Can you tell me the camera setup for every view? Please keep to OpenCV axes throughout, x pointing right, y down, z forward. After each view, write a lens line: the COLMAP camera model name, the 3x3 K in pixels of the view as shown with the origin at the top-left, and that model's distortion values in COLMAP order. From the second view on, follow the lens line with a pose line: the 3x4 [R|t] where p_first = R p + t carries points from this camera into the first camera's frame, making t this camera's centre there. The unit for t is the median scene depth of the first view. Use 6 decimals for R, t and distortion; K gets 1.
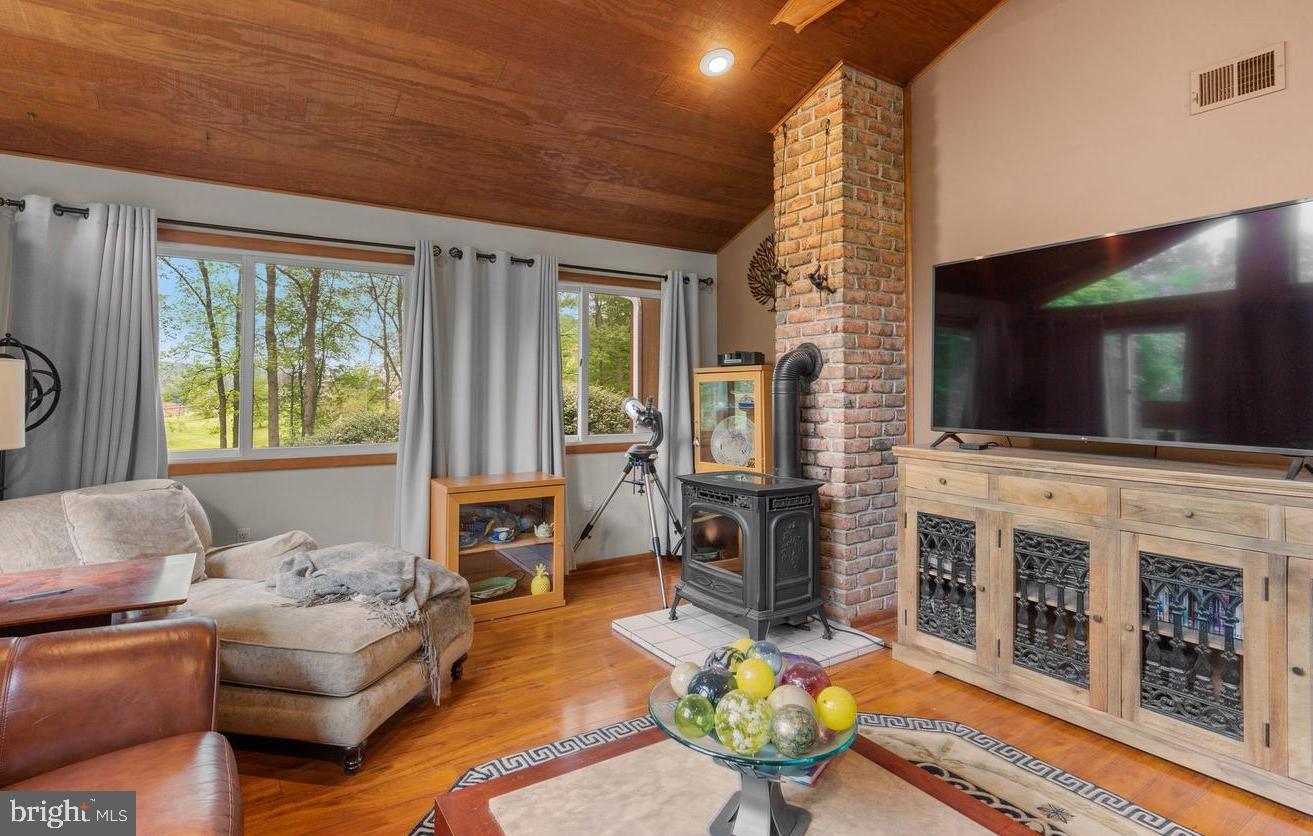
lens RADIAL K [[656.3, 0, 654.5], [0, 656.3, 375.6], [0, 0, 1]] dist [-0.001835, 0.000034]
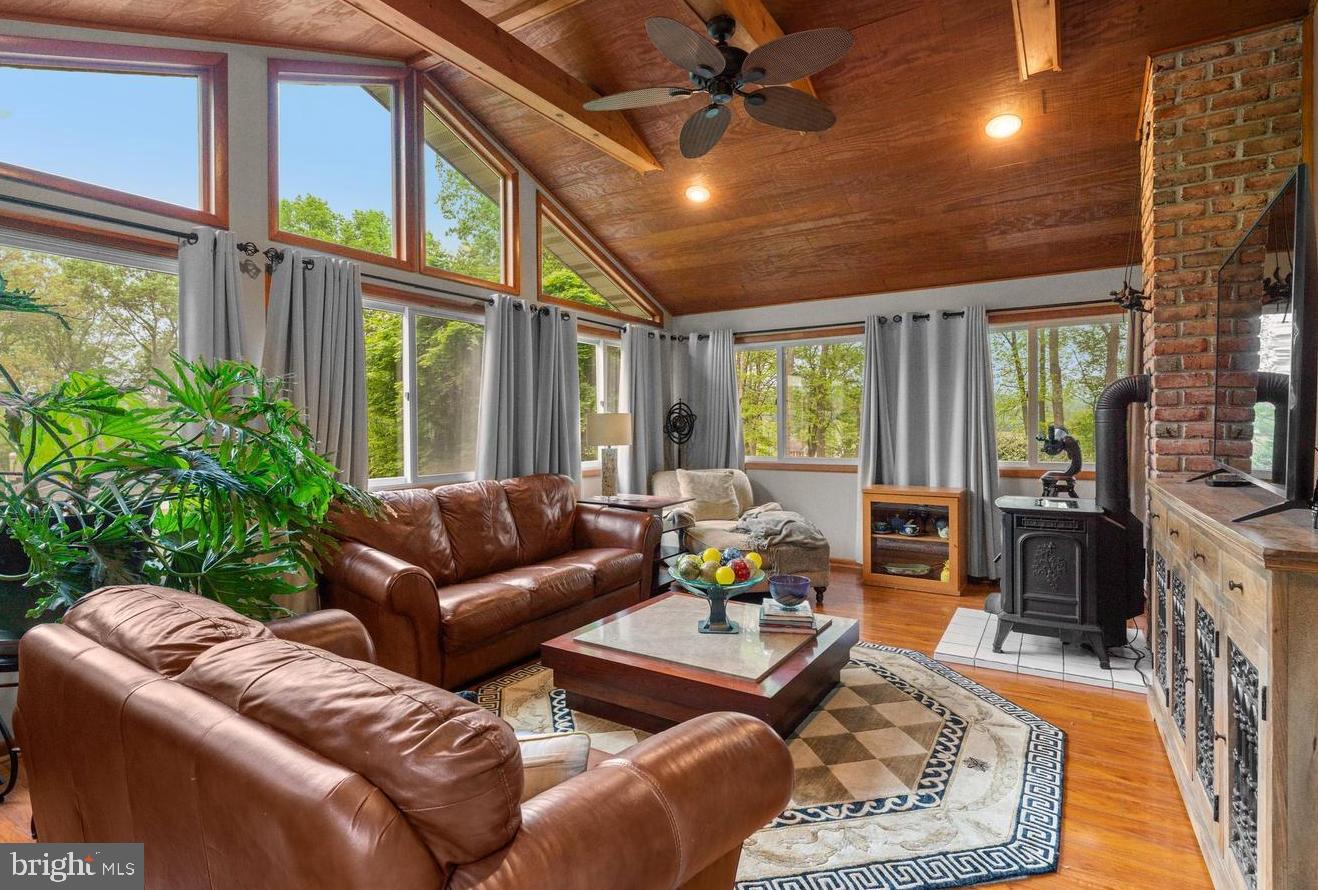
lens RADIAL K [[658.5, 0, 657.6], [0, 658.5, 428.1], [0, 0, 1]] dist [0.001407, 0.000760]
pose [[0.421078, 0.001010, -0.907024, 0.826038], [0.028971, 0.999474, 0.014563, 0.002703], [0.906562, -0.032410, 0.420828, -0.020242]]
